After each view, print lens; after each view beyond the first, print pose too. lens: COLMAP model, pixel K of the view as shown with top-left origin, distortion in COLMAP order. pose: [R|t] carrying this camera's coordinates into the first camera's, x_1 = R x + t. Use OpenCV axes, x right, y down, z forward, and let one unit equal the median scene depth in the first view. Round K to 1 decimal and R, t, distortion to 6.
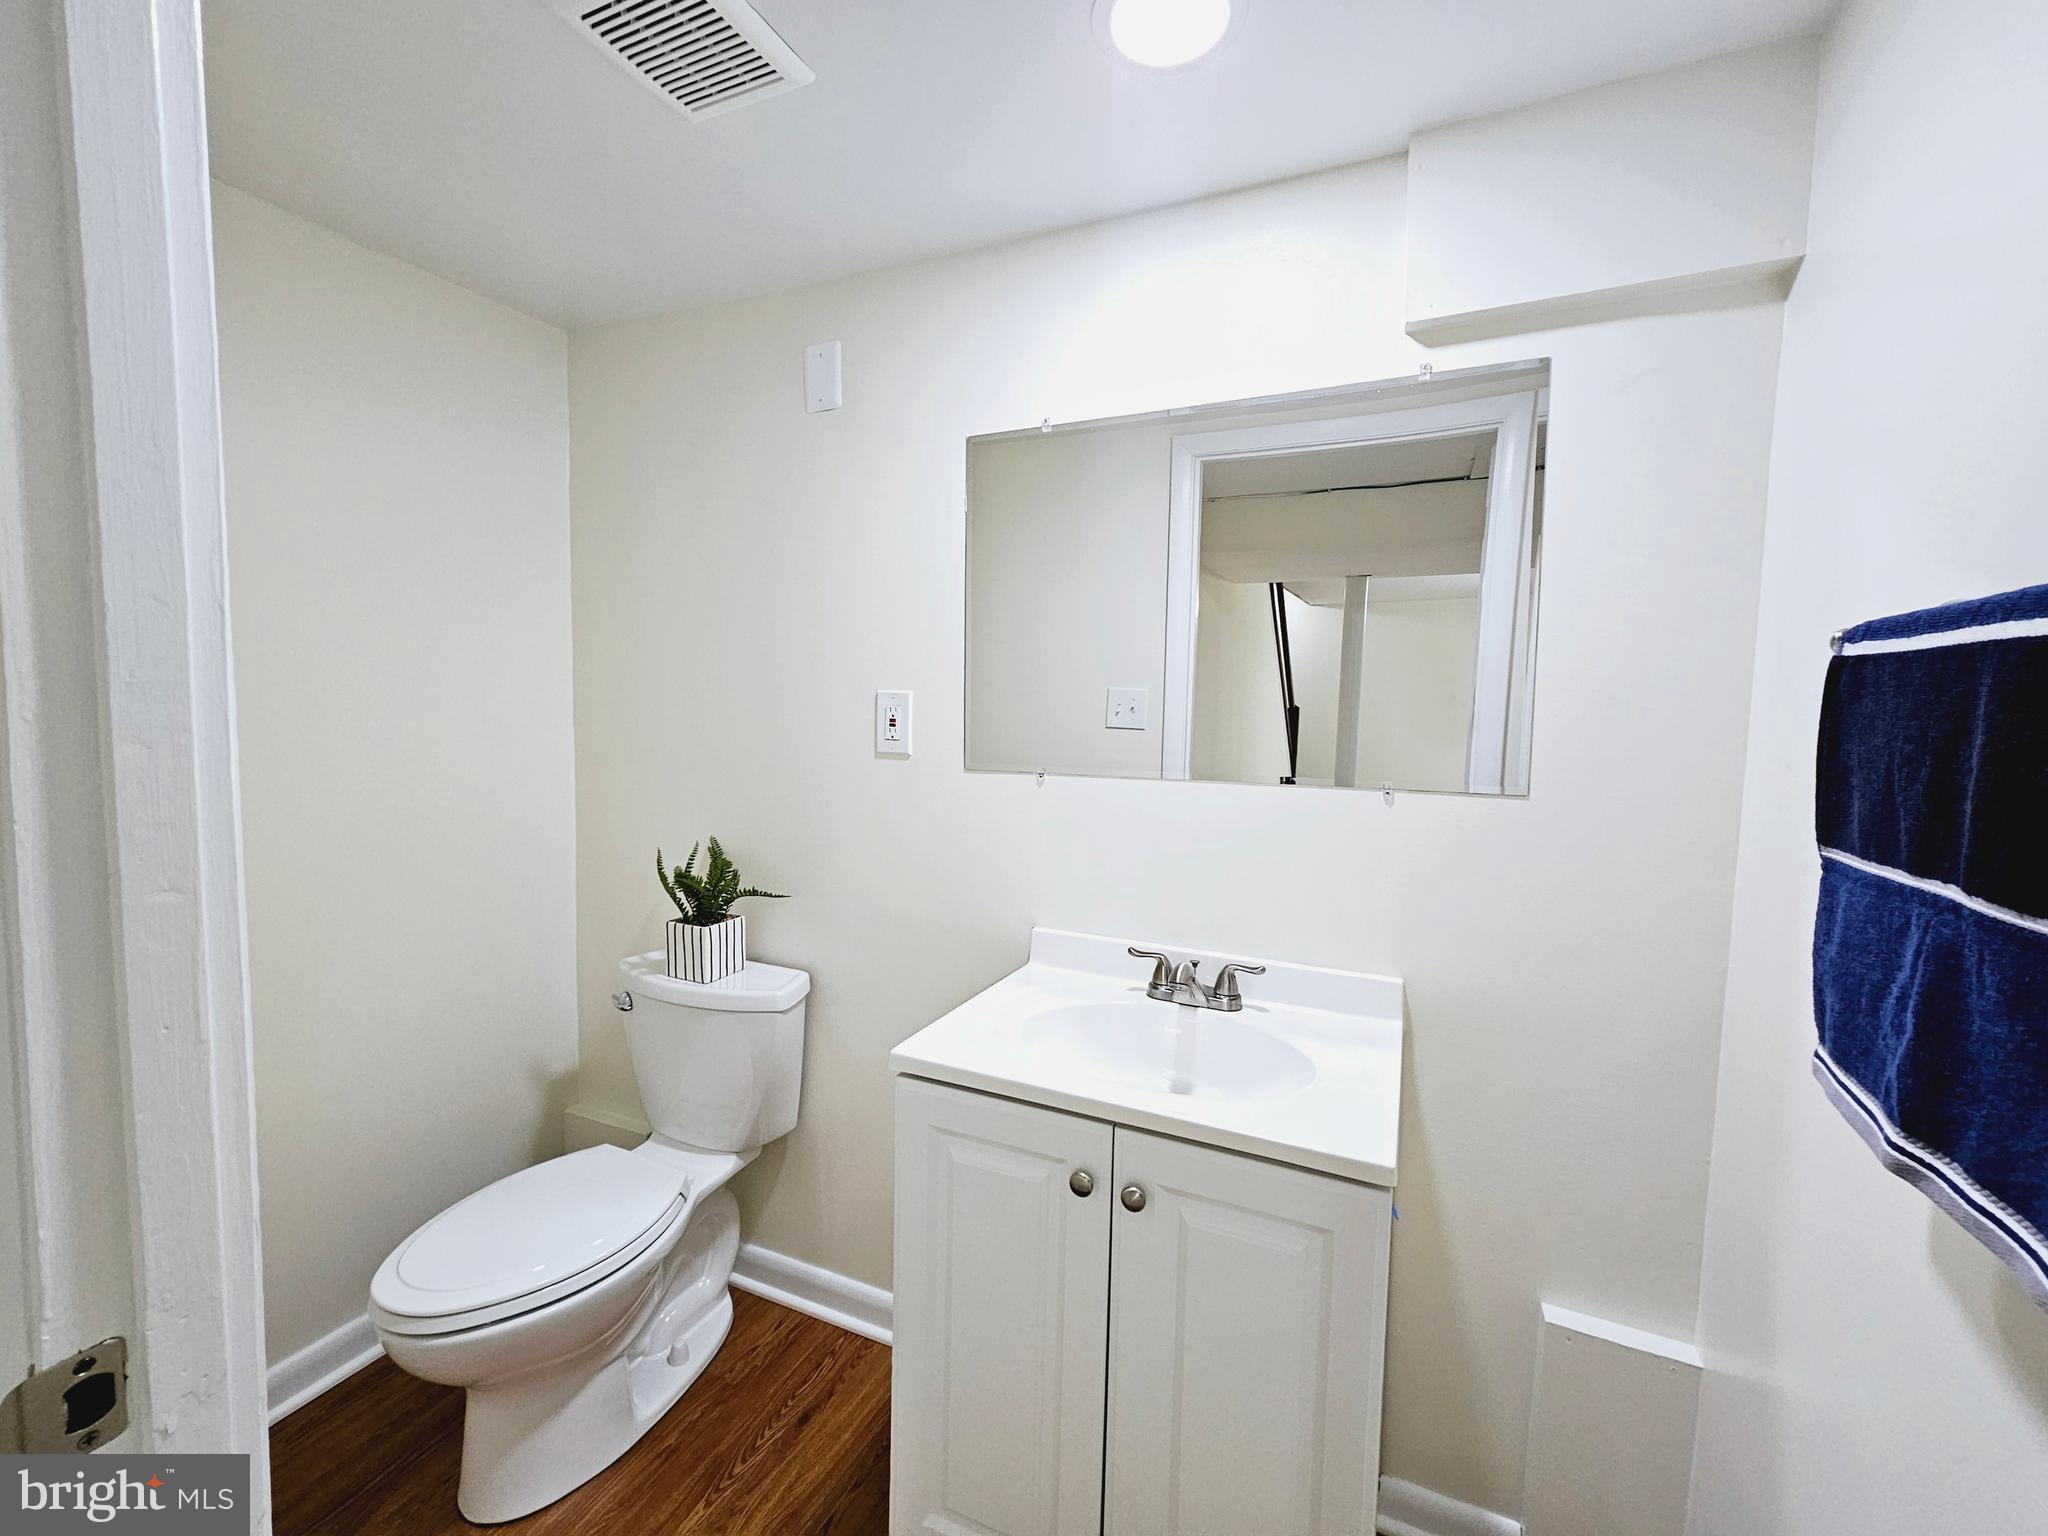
lens RADIAL K [[840.0, 0, 1031.5], [0, 840.0, 764.5], [0, 0, 1]] dist [-0.003380, 0.000343]
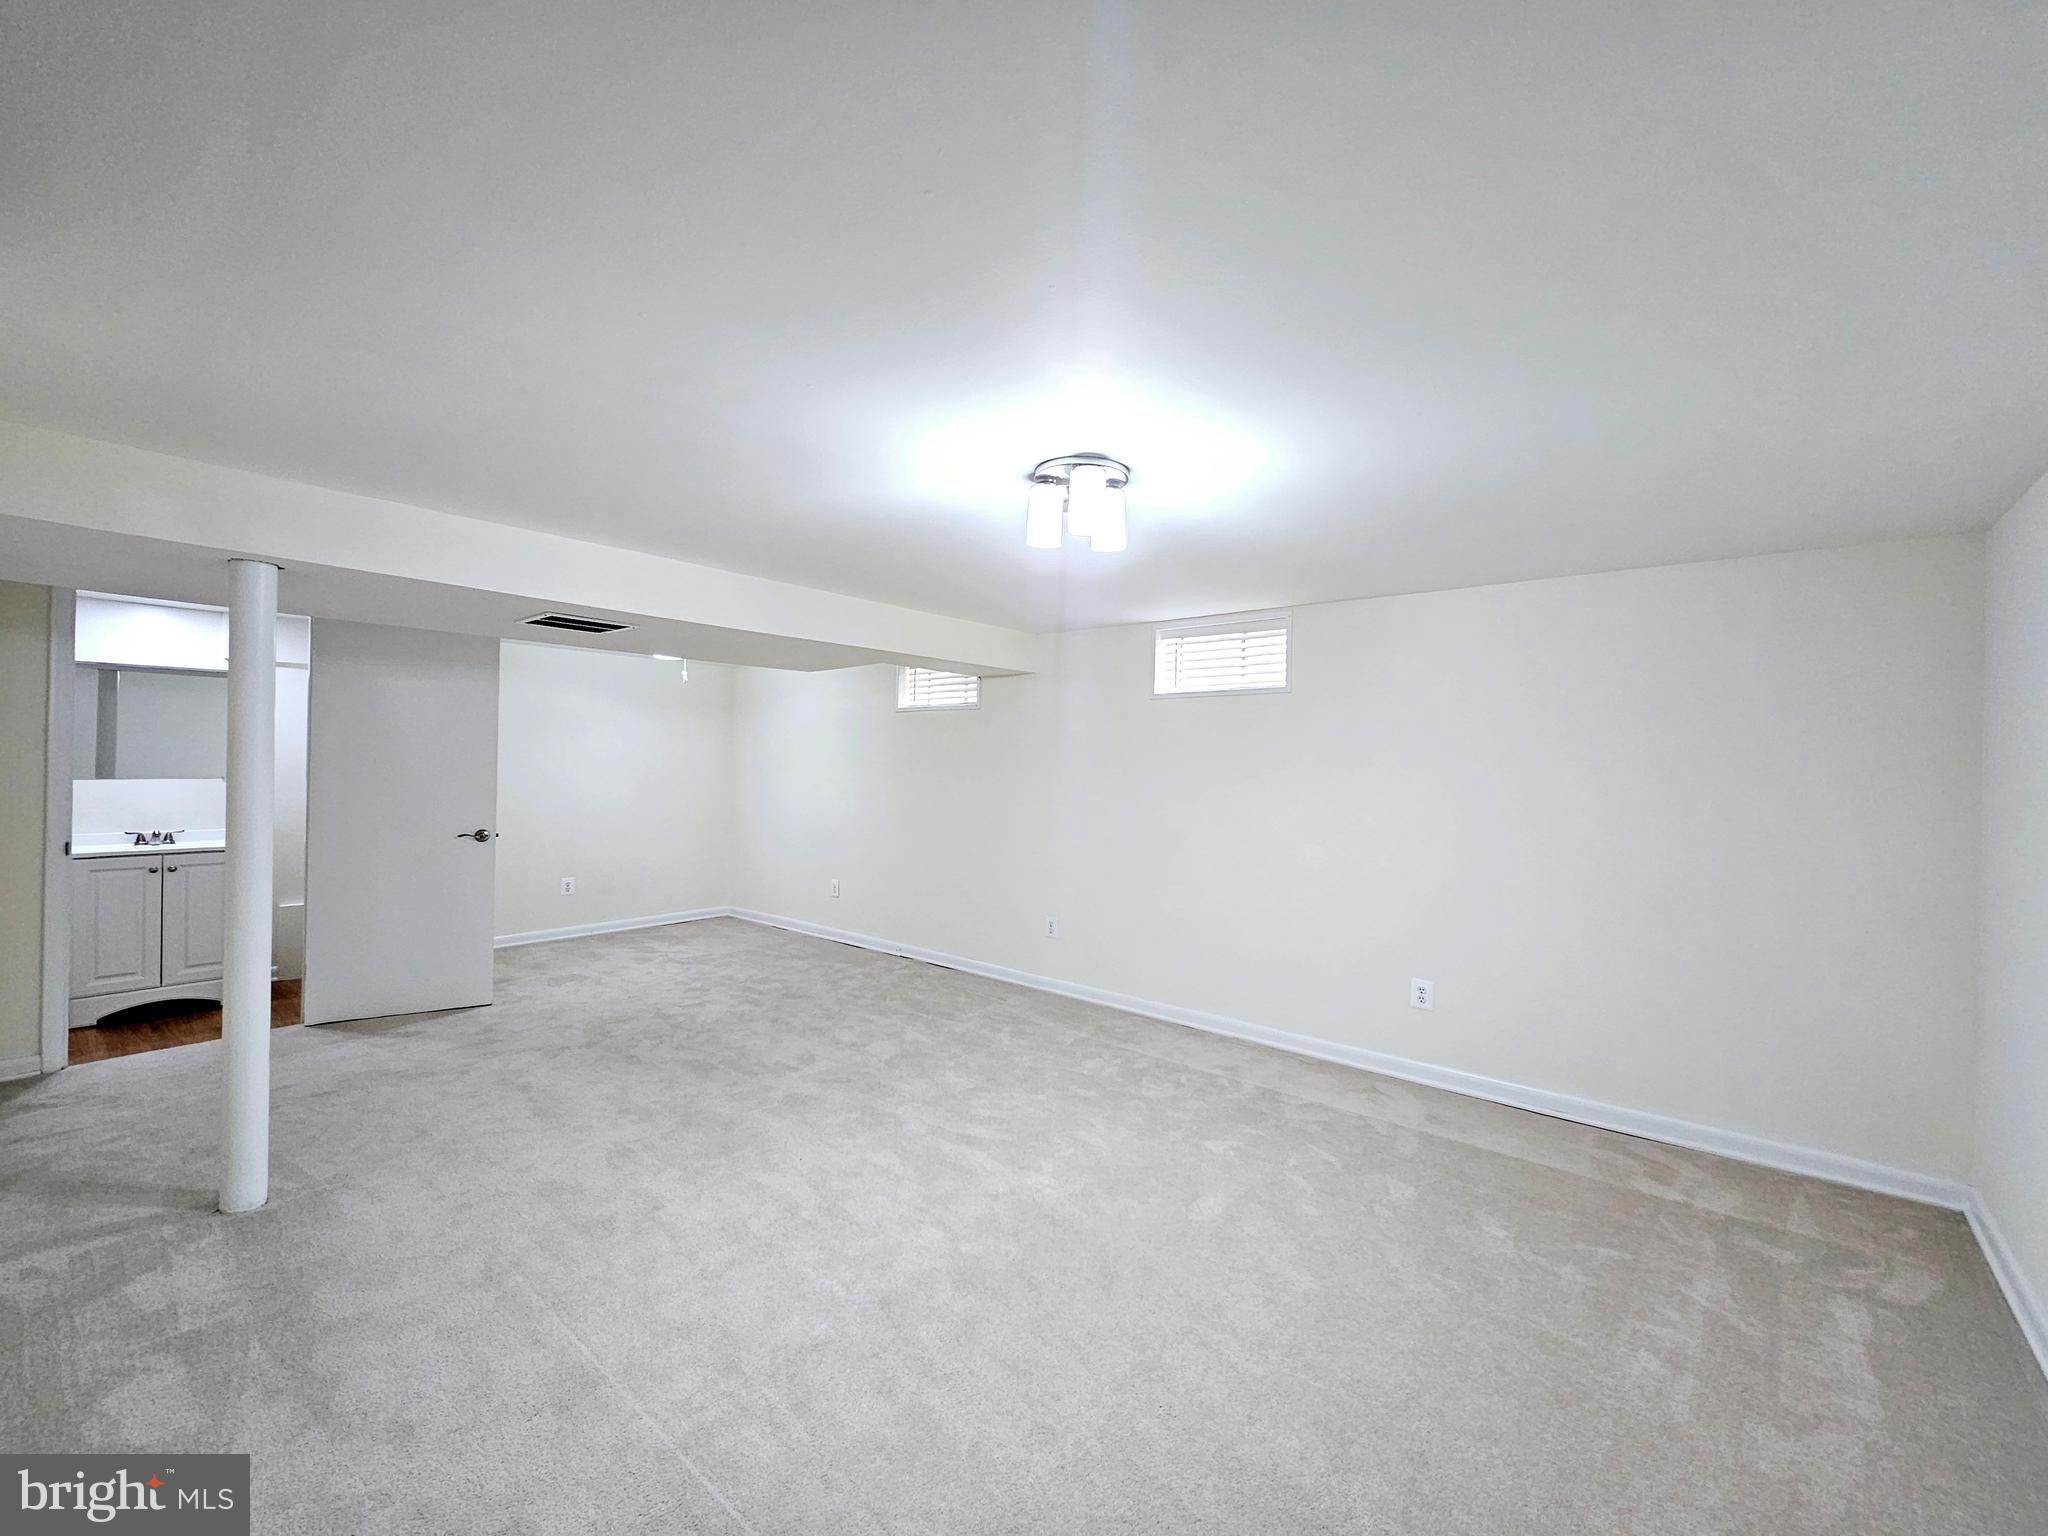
lens RADIAL K [[840.0, 0, 1031.5], [0, 840.0, 764.5], [0, 0, 1]] dist [-0.003380, 0.000343]
pose [[0.272699, -0.019031, 0.961911, -1.811547], [0.048815, 0.998790, 0.005921, 0.095652], [-0.960860, 0.045341, 0.273298, -2.899041]]
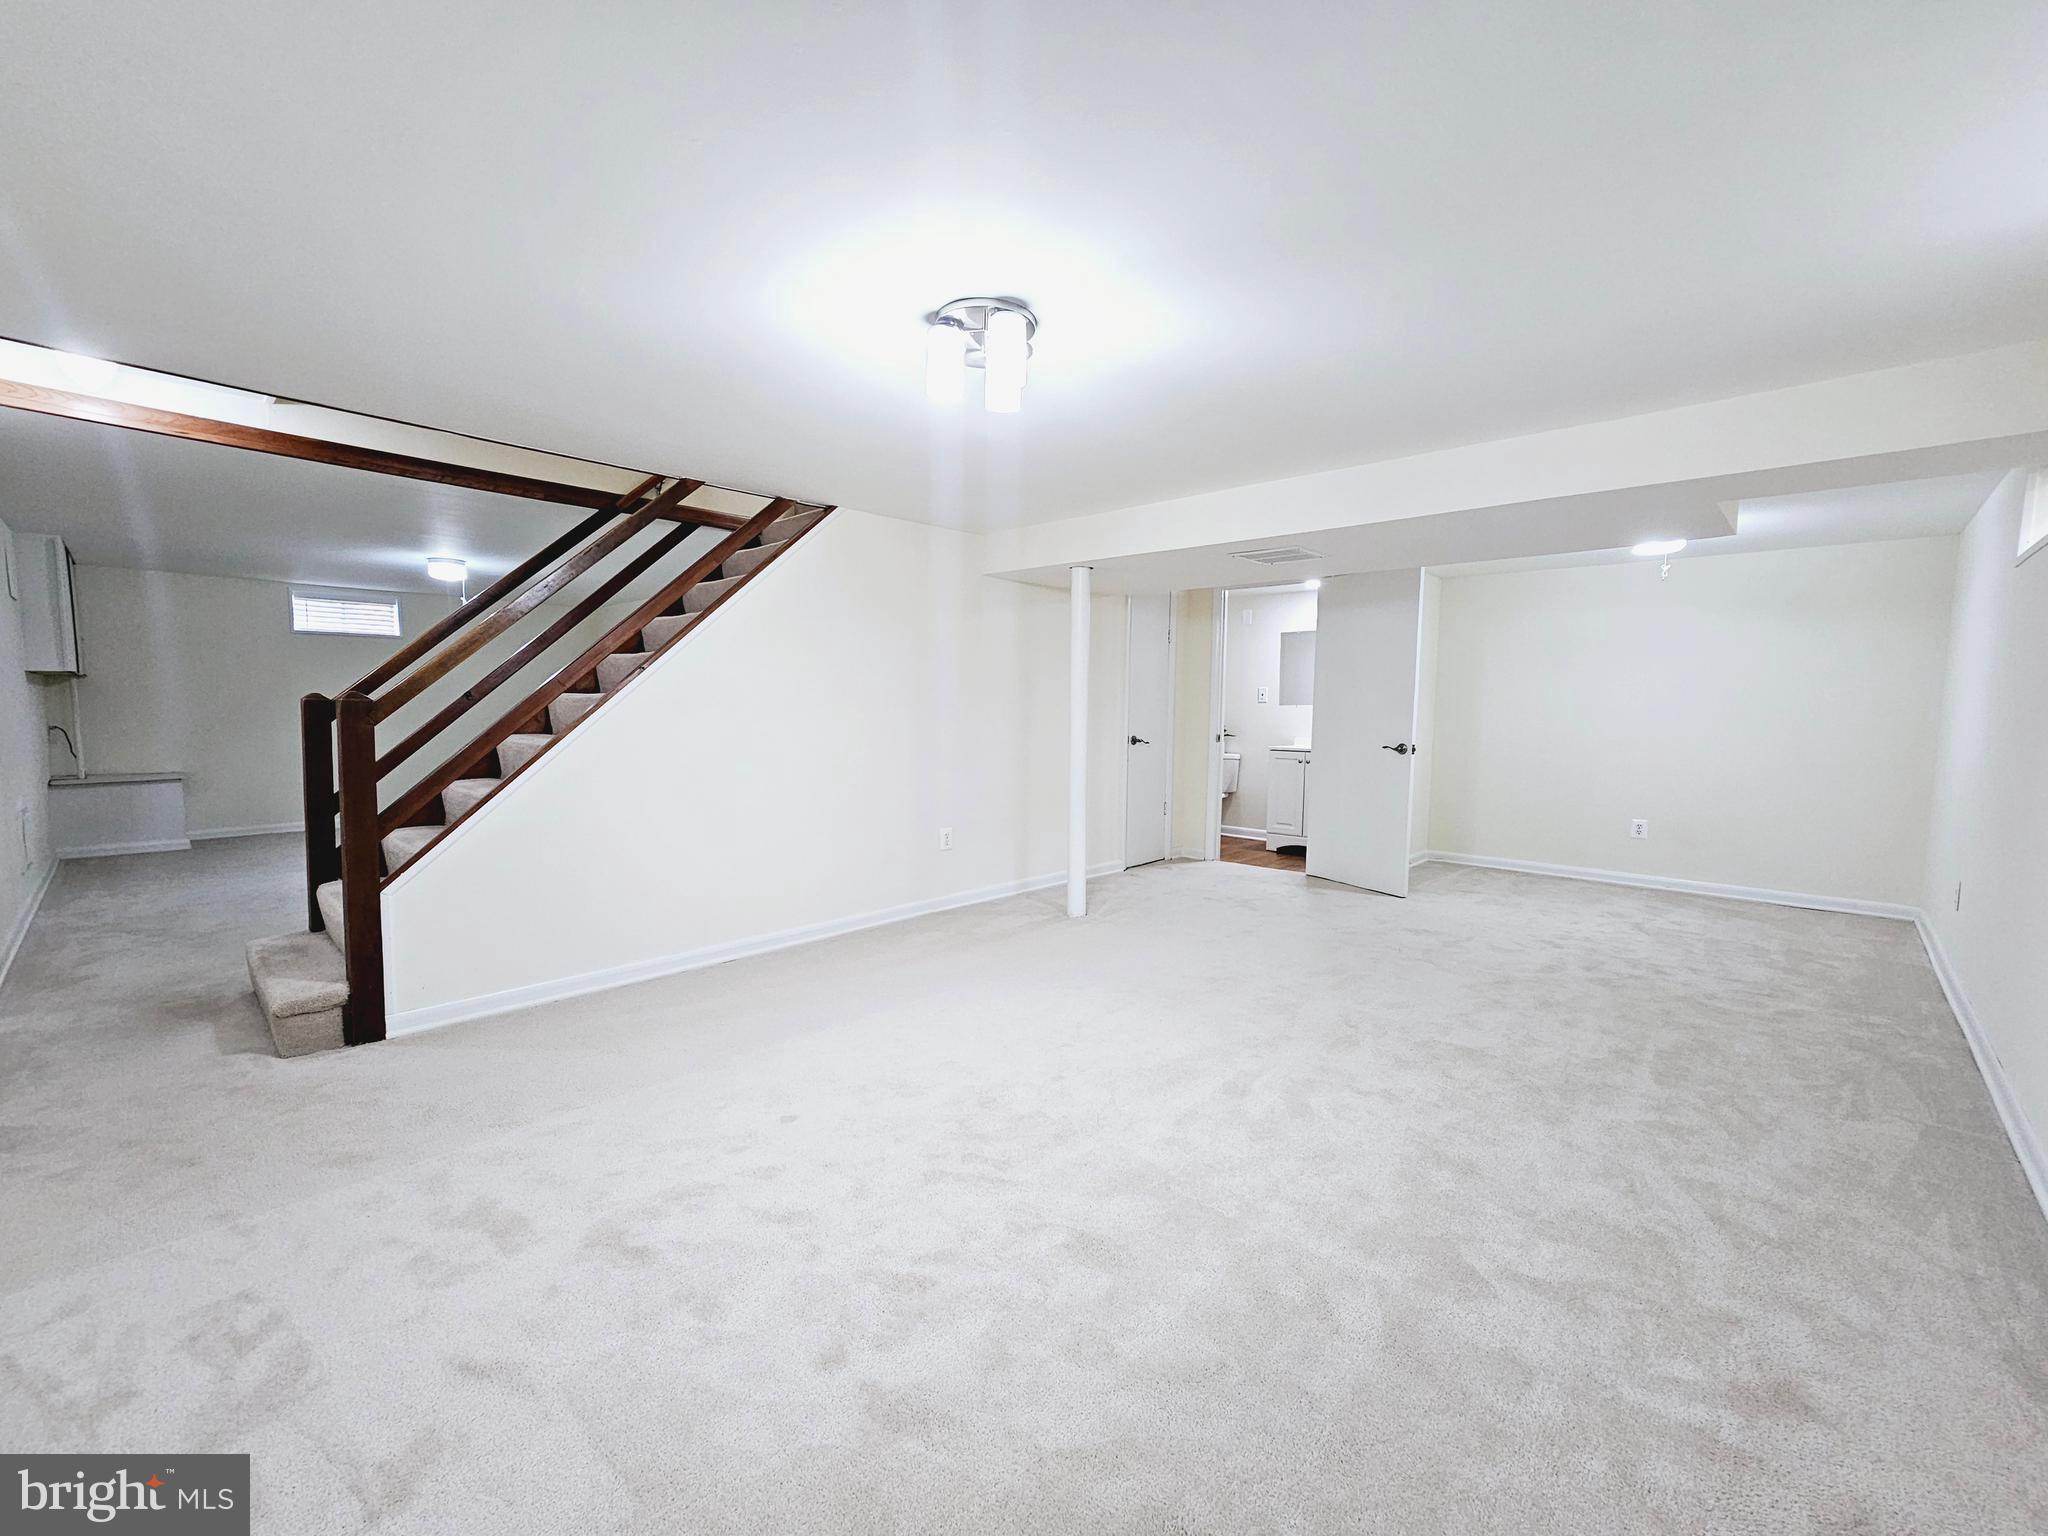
lens RADIAL K [[840.0, 0, 1031.5], [0, 840.0, 764.5], [0, 0, 1]] dist [-0.003380, 0.000343]
pose [[0.948564, 0.012214, -0.316351, 0.093228], [-0.009072, 0.999894, 0.011402, 0.300197], [0.316457, -0.007946, 0.948574, -3.871898]]
